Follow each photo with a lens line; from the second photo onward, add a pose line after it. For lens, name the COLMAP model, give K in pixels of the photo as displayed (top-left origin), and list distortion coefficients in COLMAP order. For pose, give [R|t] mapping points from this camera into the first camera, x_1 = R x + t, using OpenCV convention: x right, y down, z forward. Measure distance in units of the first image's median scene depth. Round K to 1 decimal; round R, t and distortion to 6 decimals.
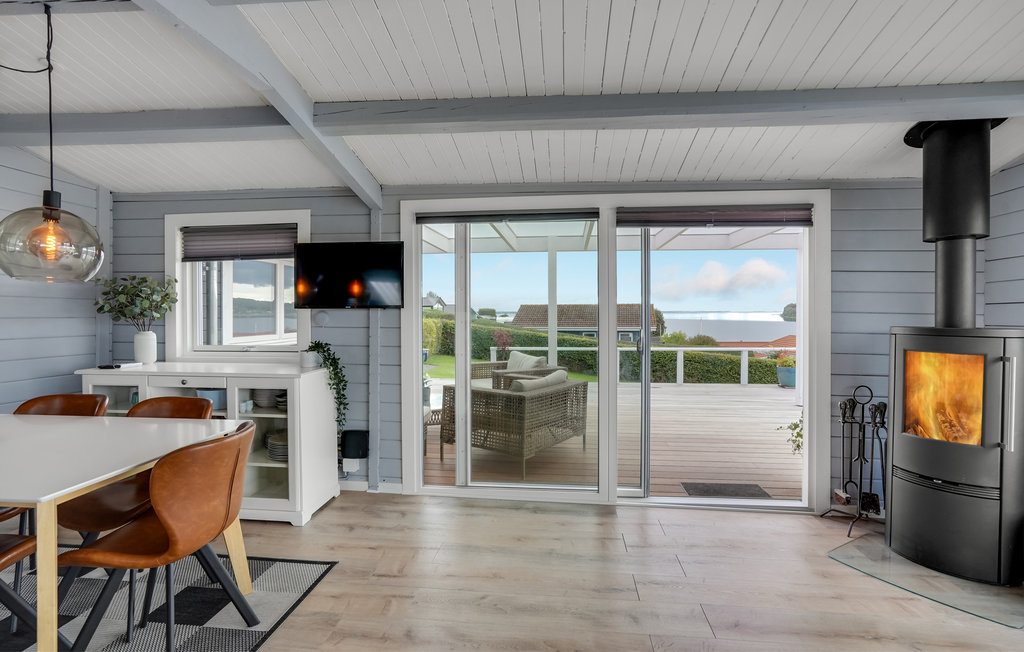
lens RADIAL K [[490.9, 0, 505.6], [0, 490.9, 324.6], [0, 0, 1]] dist [-0.032090, 0.005583]
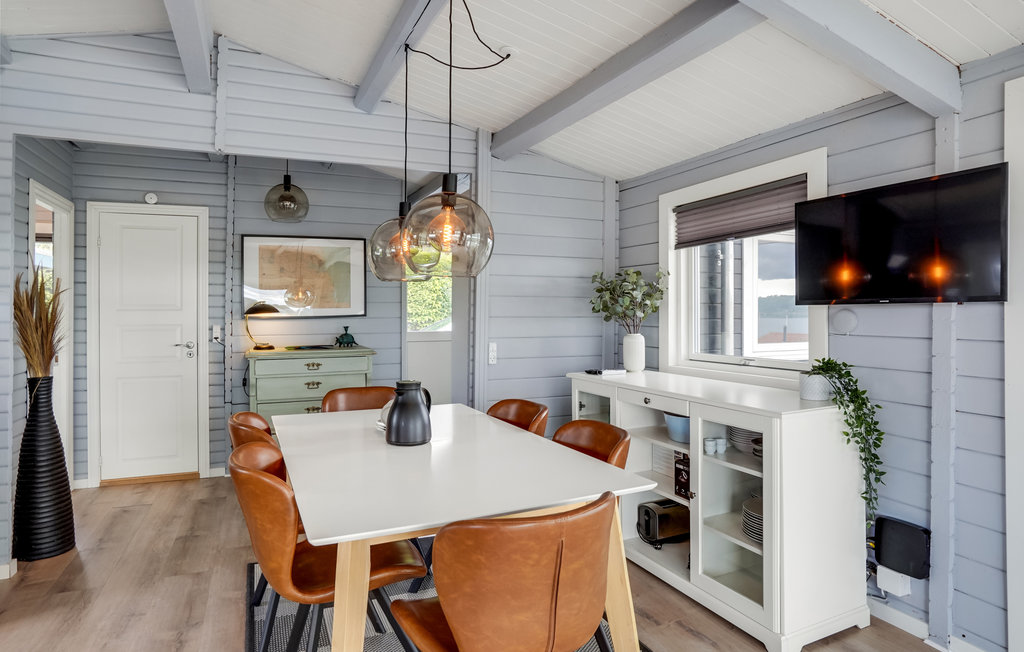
lens RADIAL K [[559.6, 0, 507.3], [0, 559.6, 313.3], [0, 0, 1]] dist [-0.054823, 0.016357]
pose [[0.504733, -0.000466, -0.863275, -0.000297], [-0.019116, 0.999749, -0.011716, -0.006113], [0.863064, 0.022416, 0.504597, 0.304259]]
